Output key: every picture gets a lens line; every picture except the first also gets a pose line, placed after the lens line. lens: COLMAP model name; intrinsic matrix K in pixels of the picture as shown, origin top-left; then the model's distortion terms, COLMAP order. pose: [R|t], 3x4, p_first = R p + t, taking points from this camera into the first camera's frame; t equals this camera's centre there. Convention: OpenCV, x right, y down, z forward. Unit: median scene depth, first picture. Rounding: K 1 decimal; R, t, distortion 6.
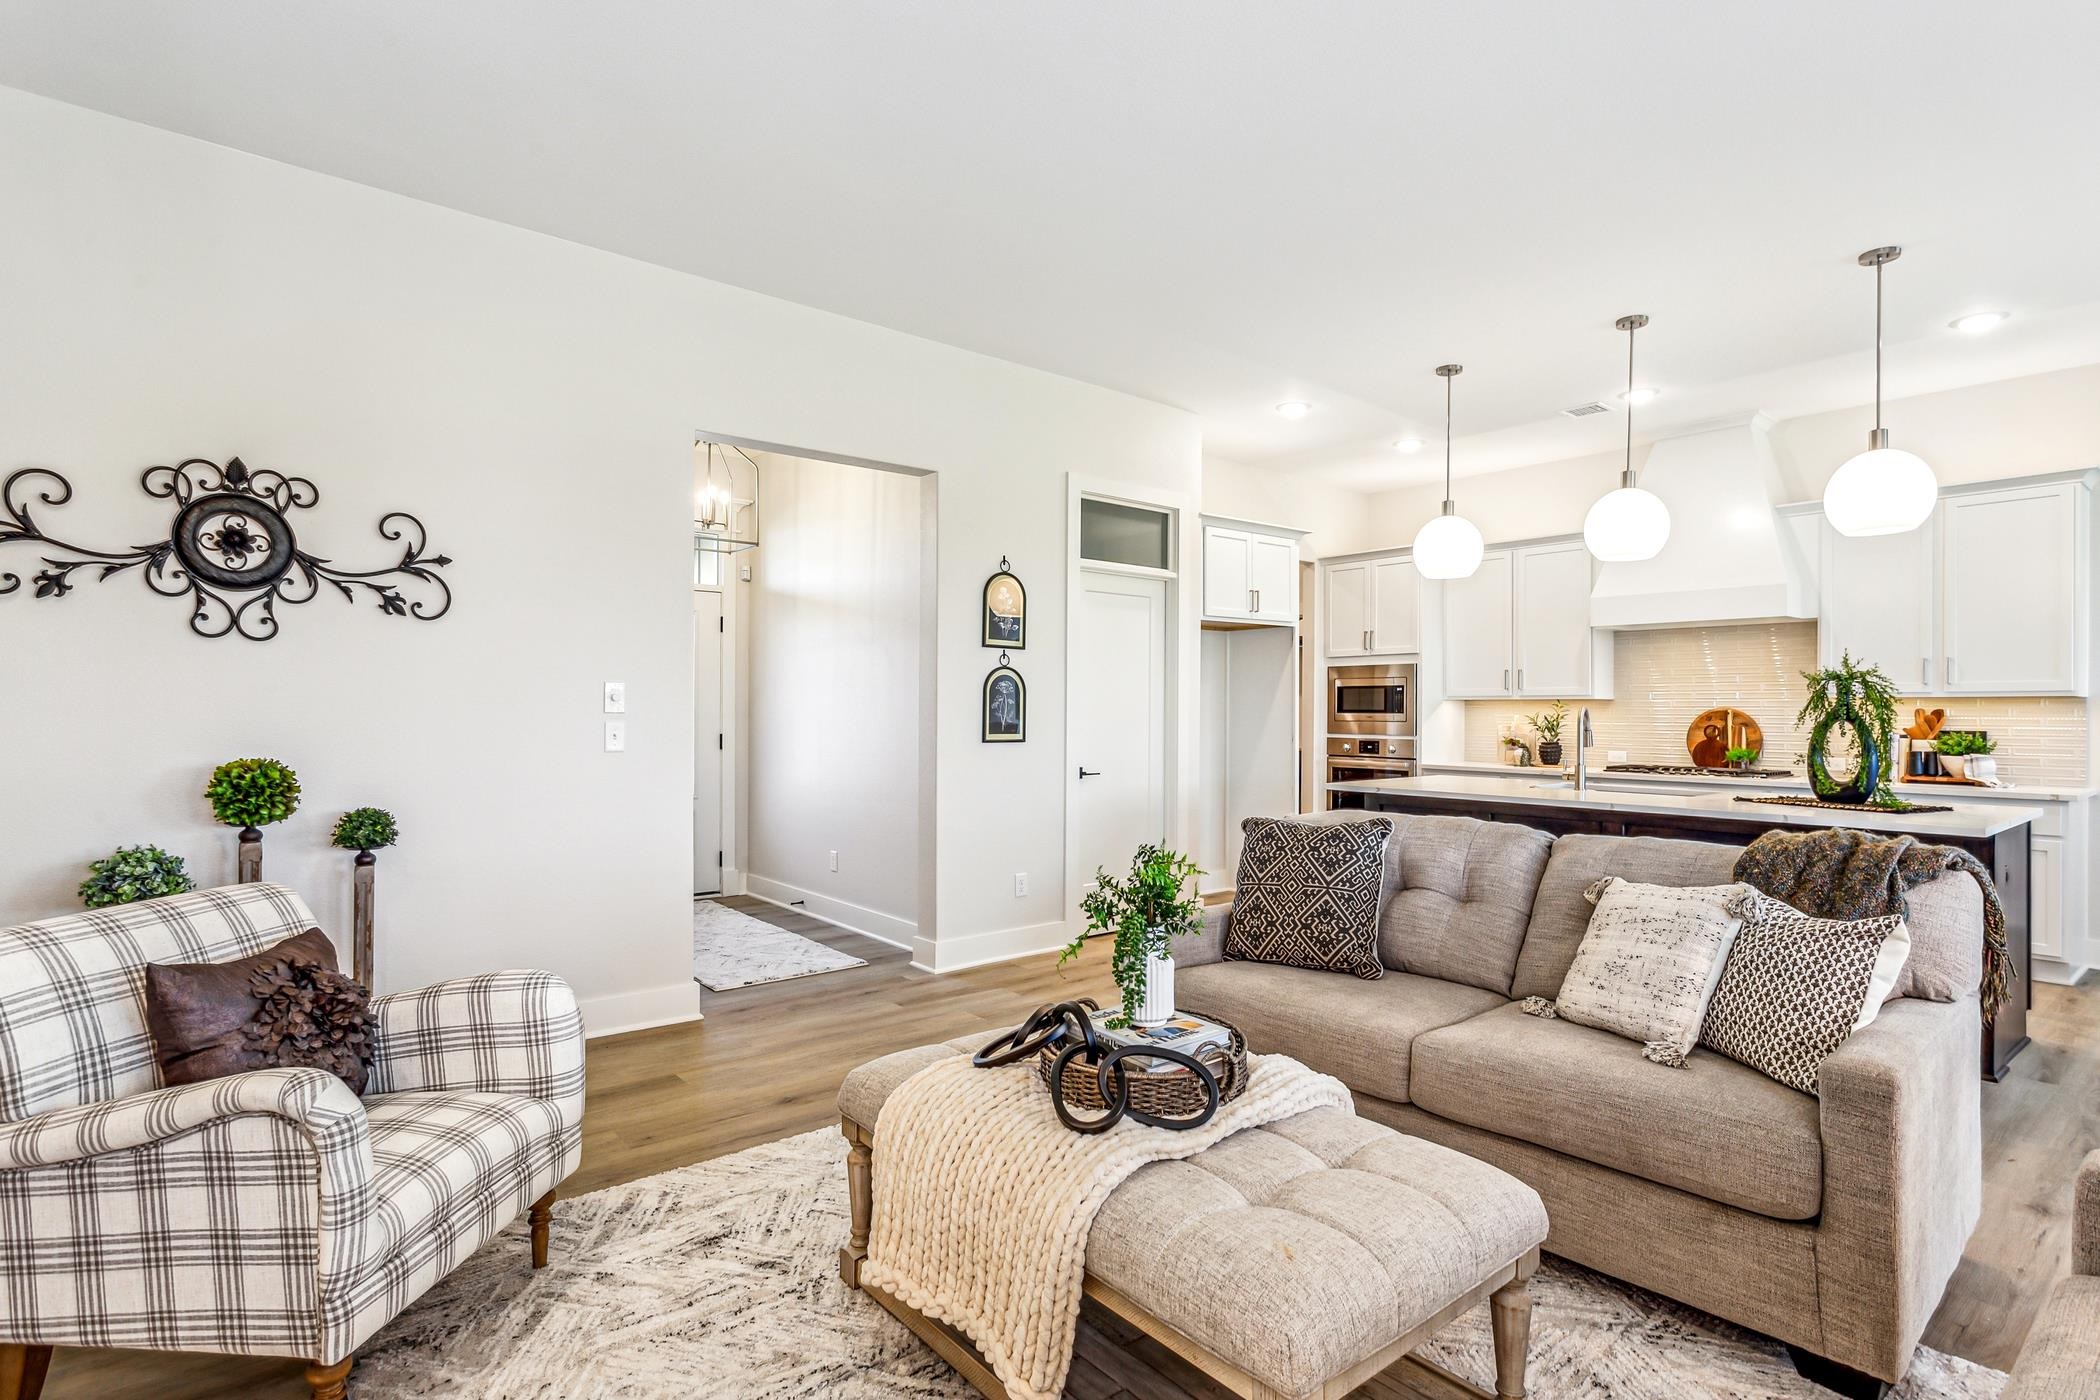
lens RADIAL K [[1030.1, 0, 1047.1], [0, 1030.1, 716.2], [0, 0, 1]] dist [0.001647, 0.001027]
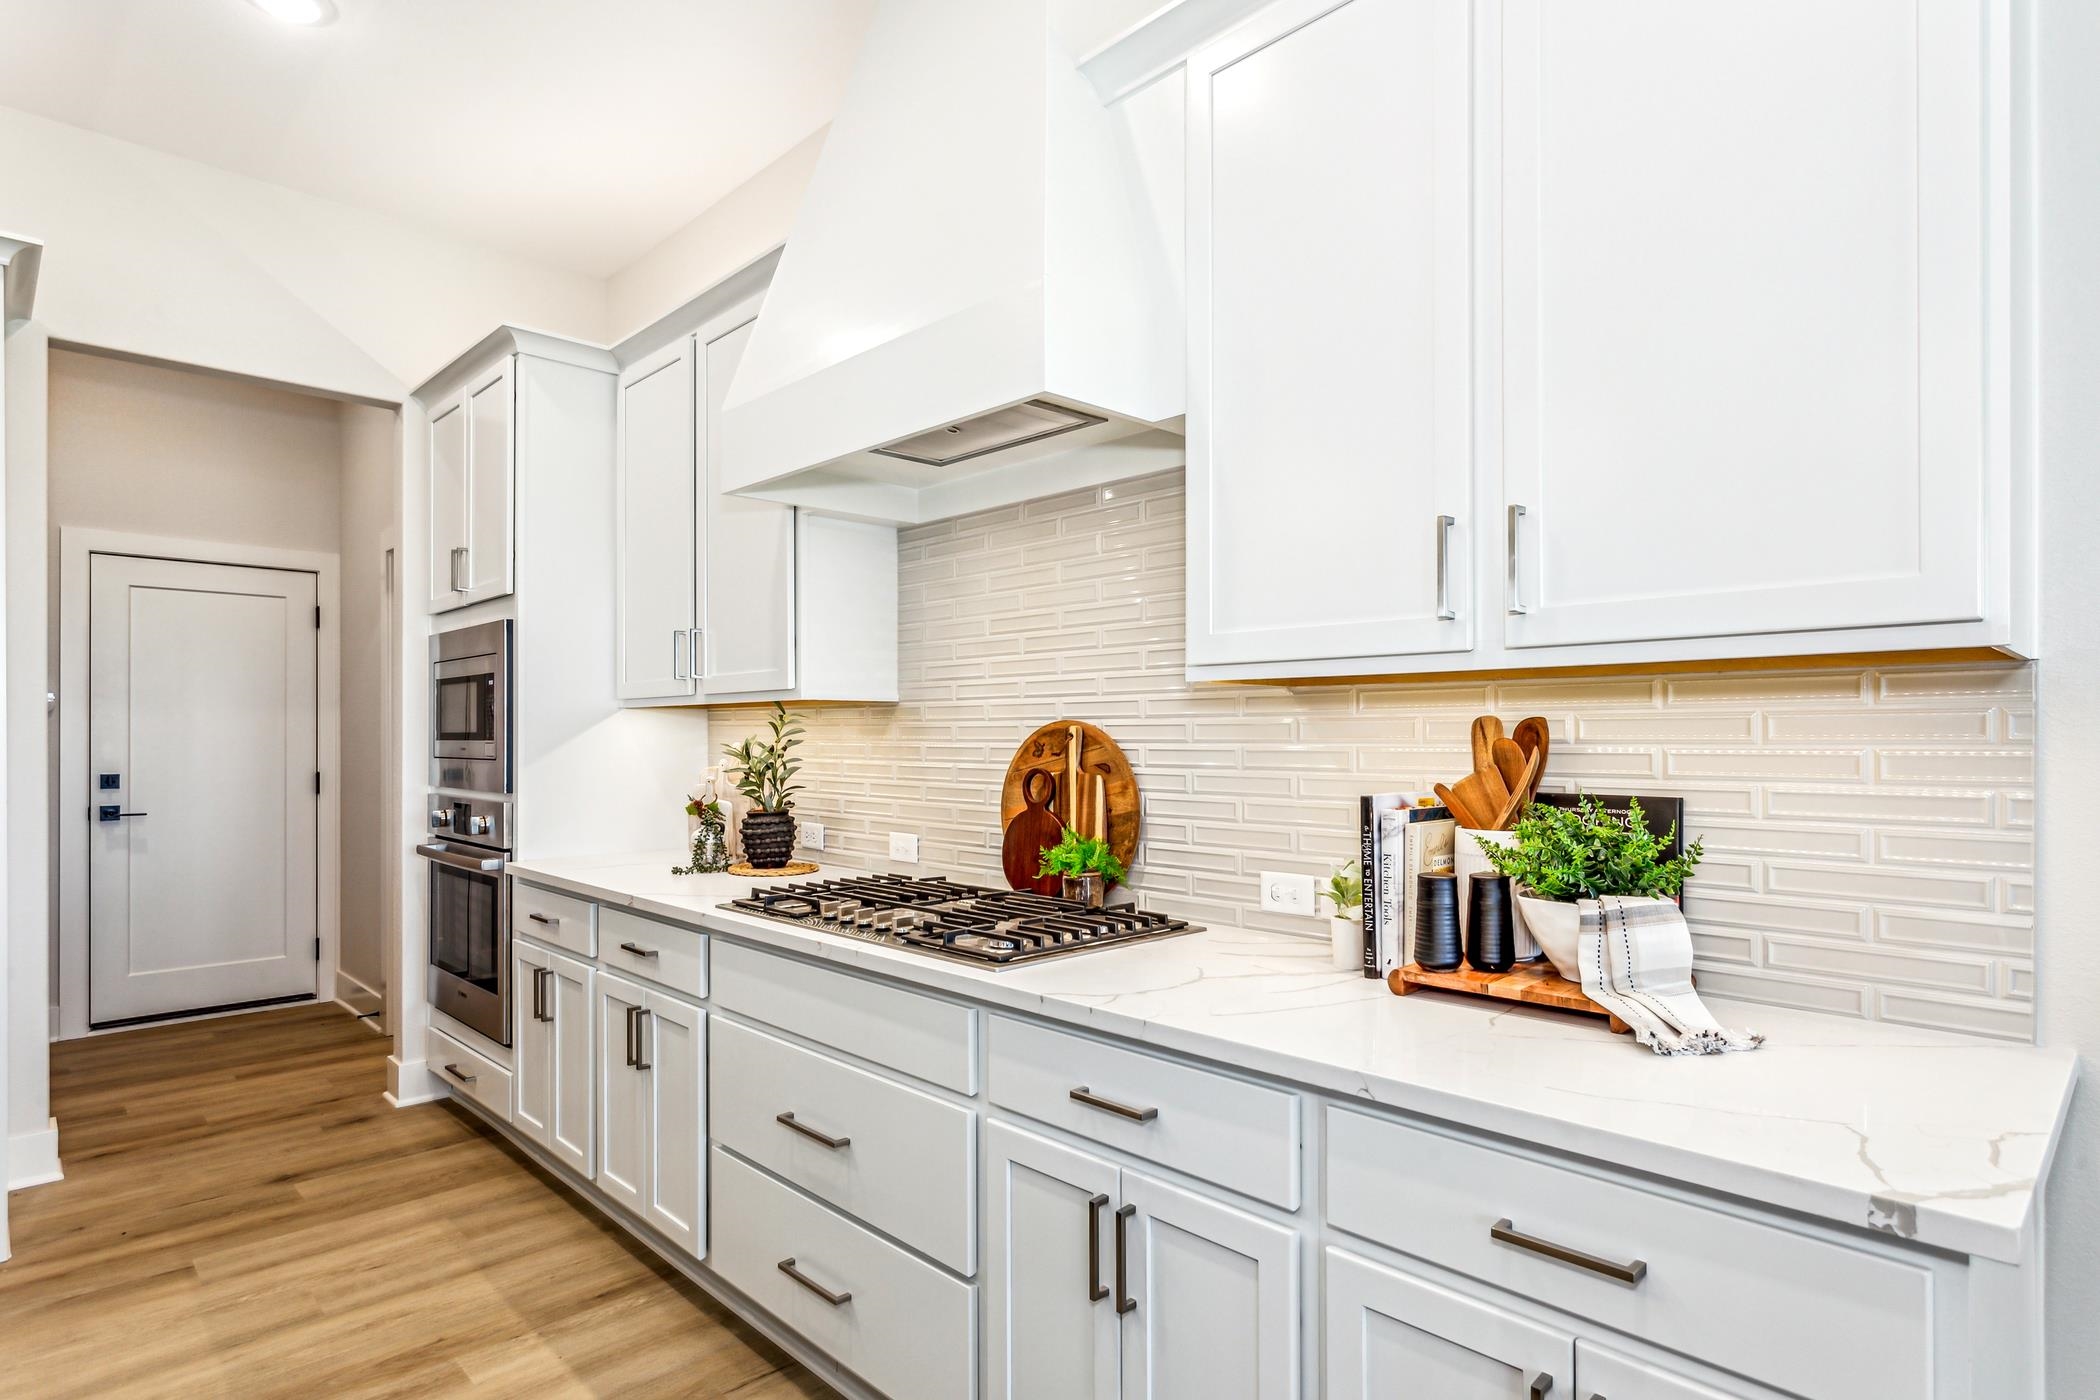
lens RADIAL K [[1085.1, 0, 1065.4], [0, 1085.1, 737.8], [0, 0, 1]] dist [-0.000916, 0.000572]
pose [[0.995985, -0.007806, 0.089181, 0.654219], [0.007946, 0.999968, -0.001220, -0.001674], [-0.089169, 0.001923, 0.996015, 0.661537]]
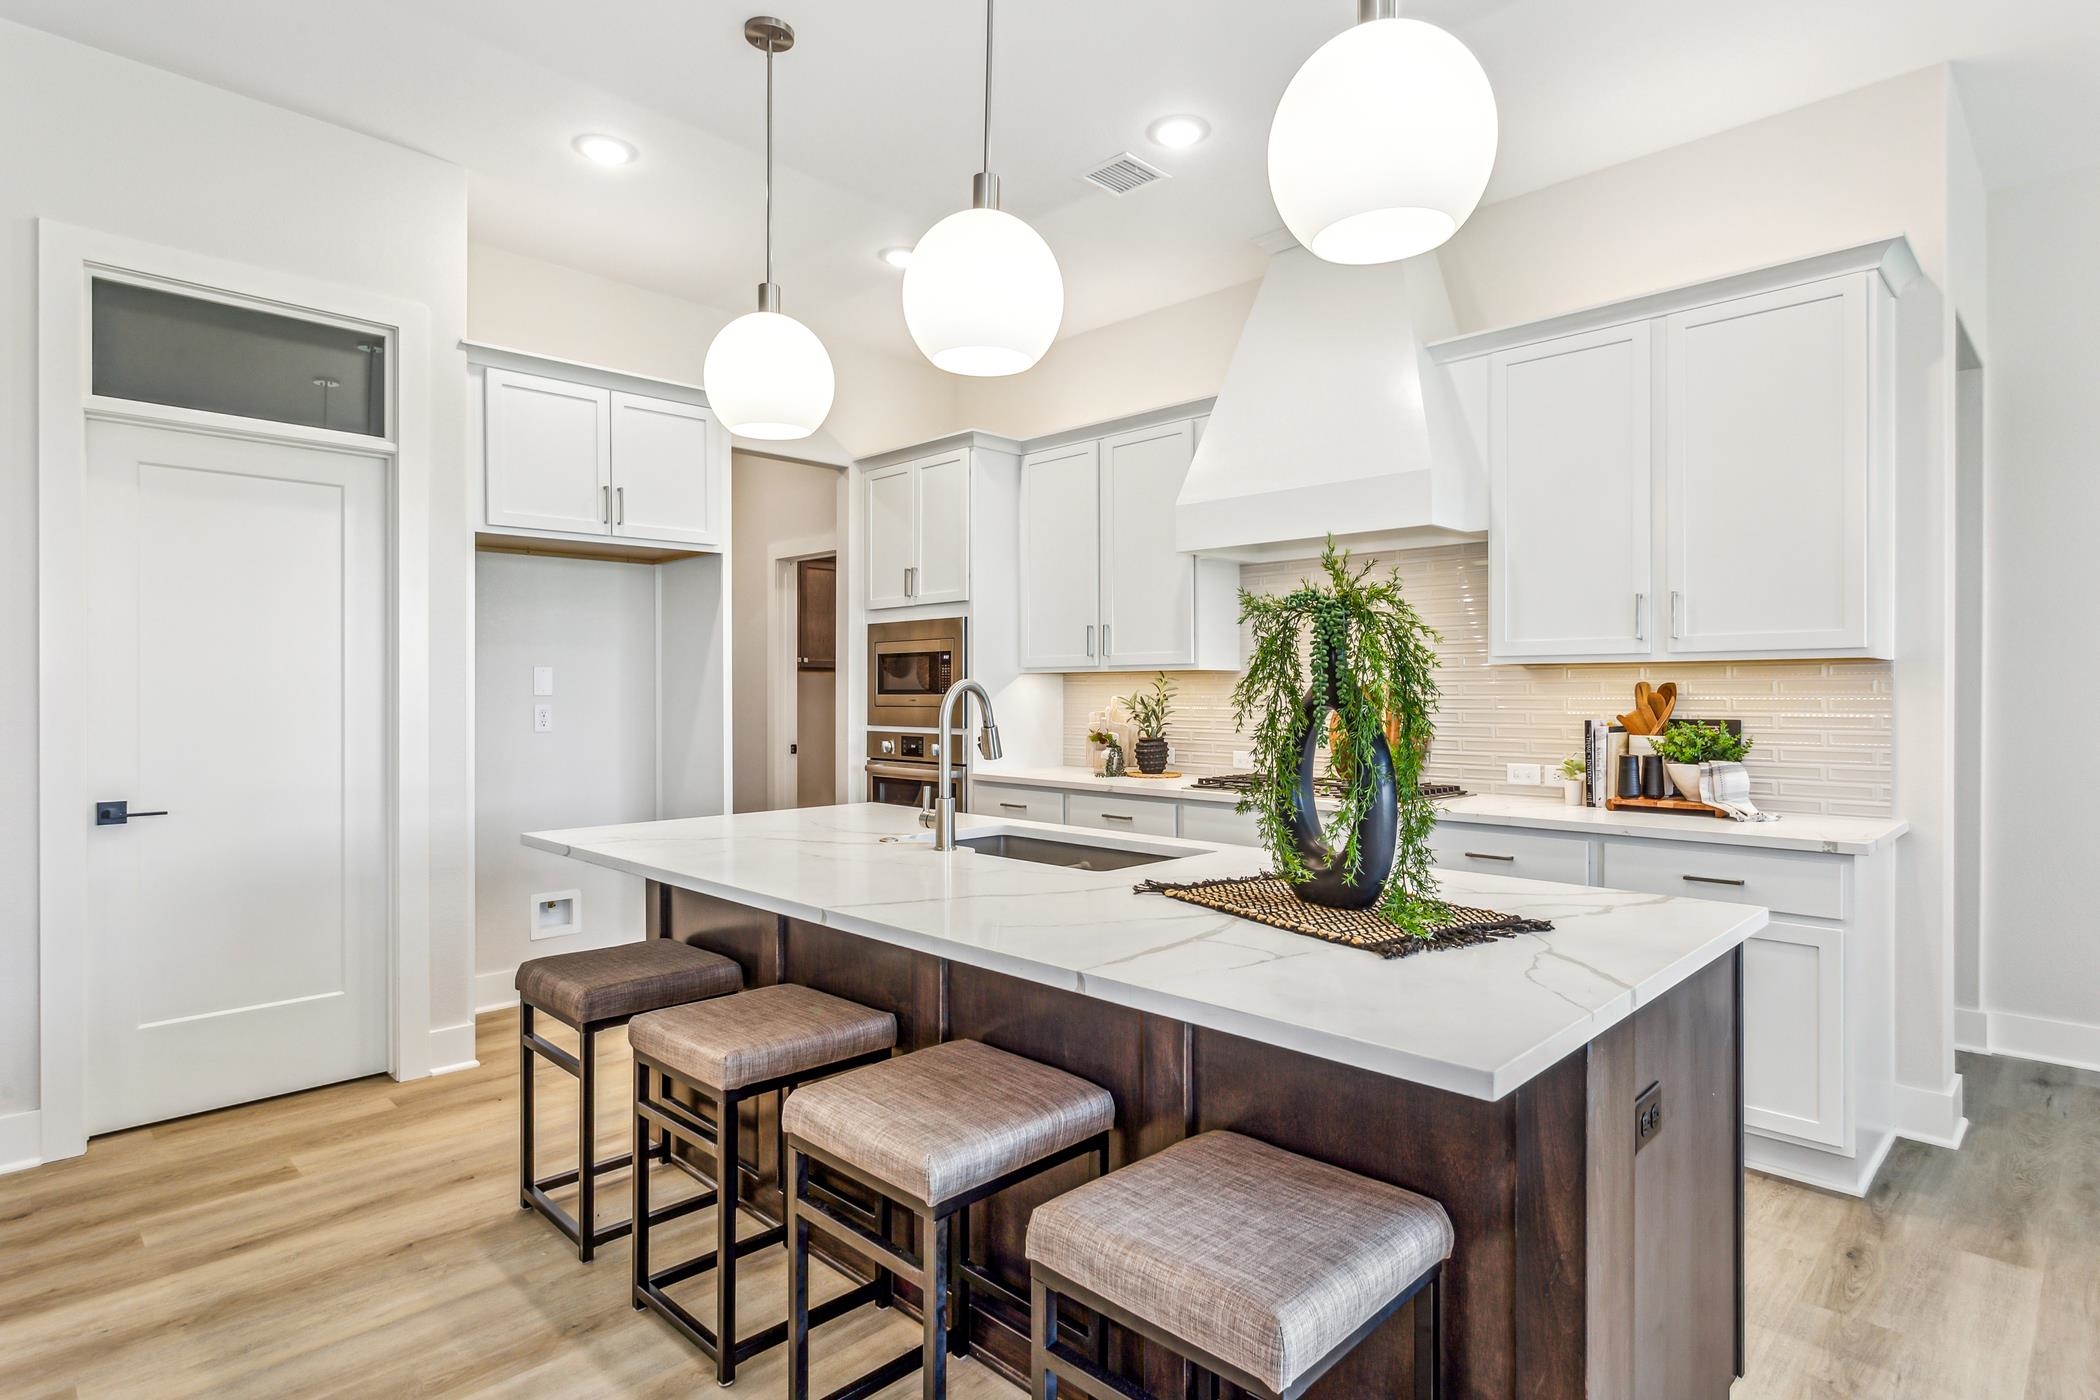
lens RADIAL K [[1085.1, 0, 1050.1], [0, 1085.1, 699.2], [0, 0, 1]] dist [-0.000916, 0.000572]
pose [[0.994983, -0.006597, 0.099829, 0.414111], [0.006410, 0.999977, 0.002197, -0.000940], [-0.099841, -0.001547, 0.995002, 0.385196]]
